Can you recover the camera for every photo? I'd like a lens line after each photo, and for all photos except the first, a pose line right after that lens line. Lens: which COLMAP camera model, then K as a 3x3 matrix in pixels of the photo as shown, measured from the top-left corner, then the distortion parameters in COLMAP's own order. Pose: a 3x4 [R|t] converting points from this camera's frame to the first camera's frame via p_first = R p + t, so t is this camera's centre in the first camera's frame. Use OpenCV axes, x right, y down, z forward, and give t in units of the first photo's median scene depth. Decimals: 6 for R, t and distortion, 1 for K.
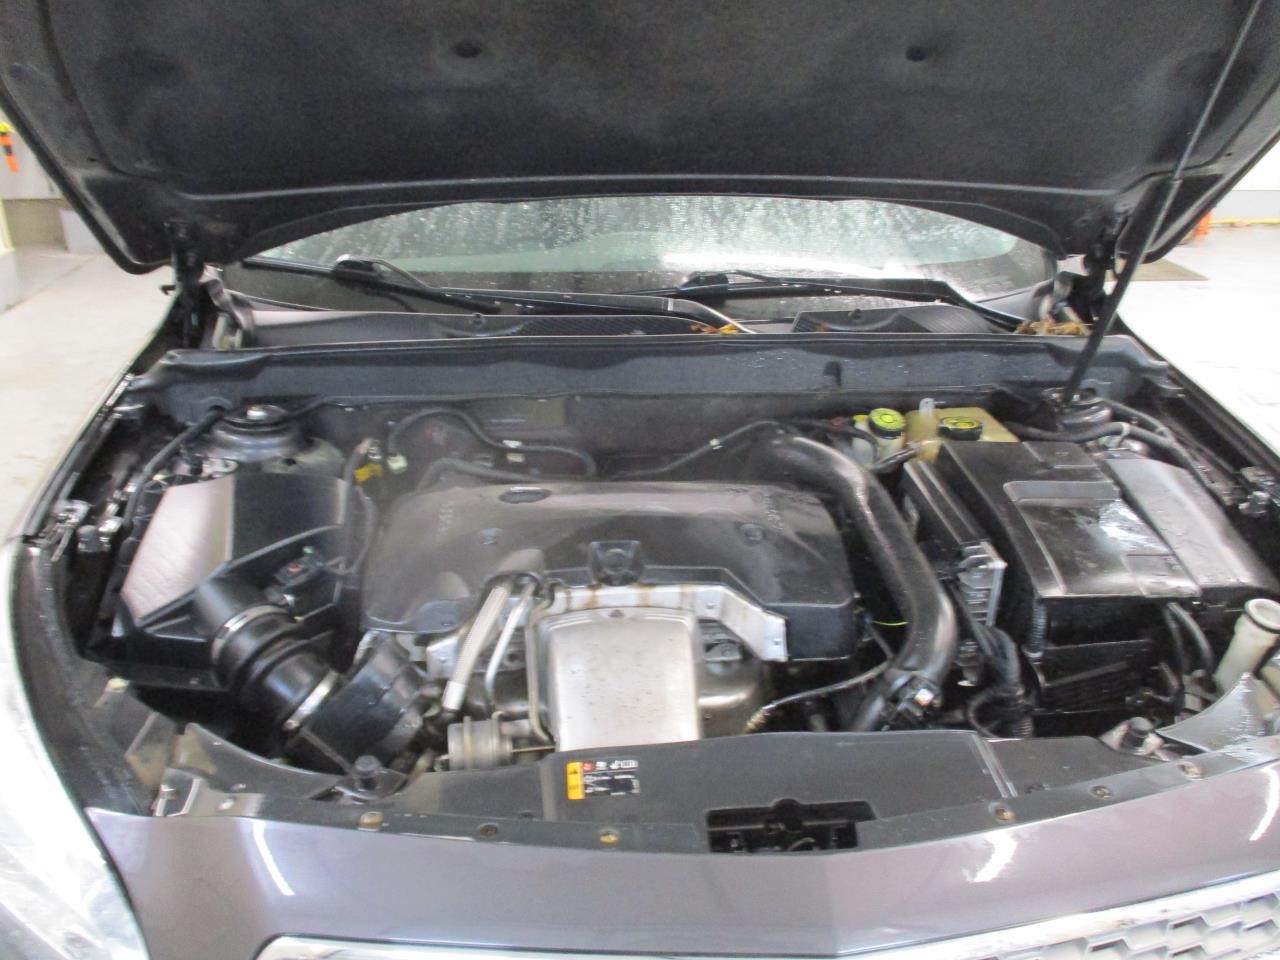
lens RADIAL K [[1052.7, 0, 682.9], [0, 1052.7, 450.9], [0, 0, 1]] dist [-0.033148, 0.016099]
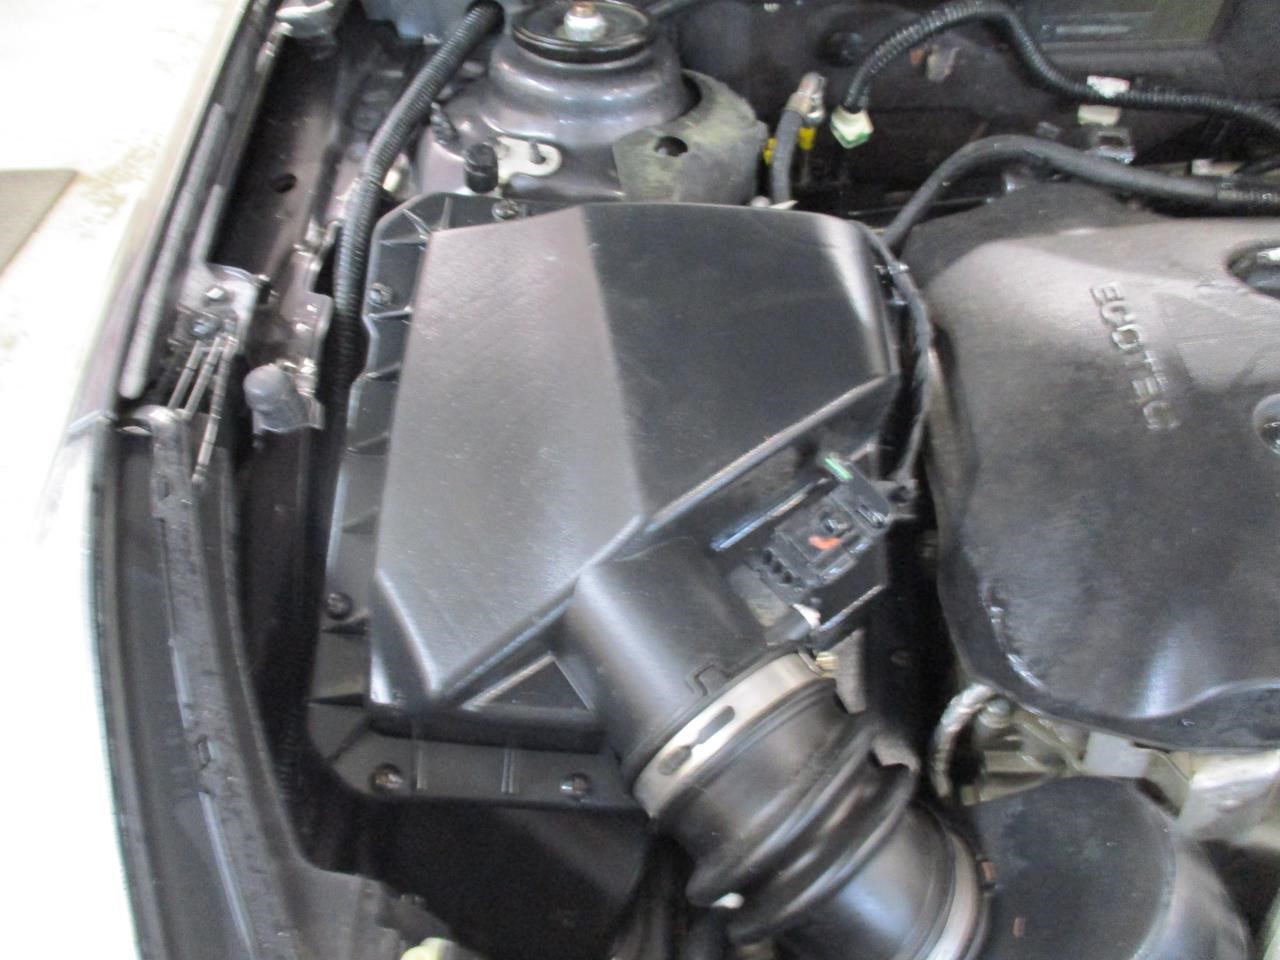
lens RADIAL K [[1052.7, 0, 682.9], [0, 1052.7, 450.9], [0, 0, 1]] dist [-0.033148, 0.016099]
pose [[0.988975, 0.060260, -0.135269, -0.302730], [0.000123, 0.913124, 0.407682, -0.051869], [0.148084, -0.403204, 0.903049, 0.550707]]
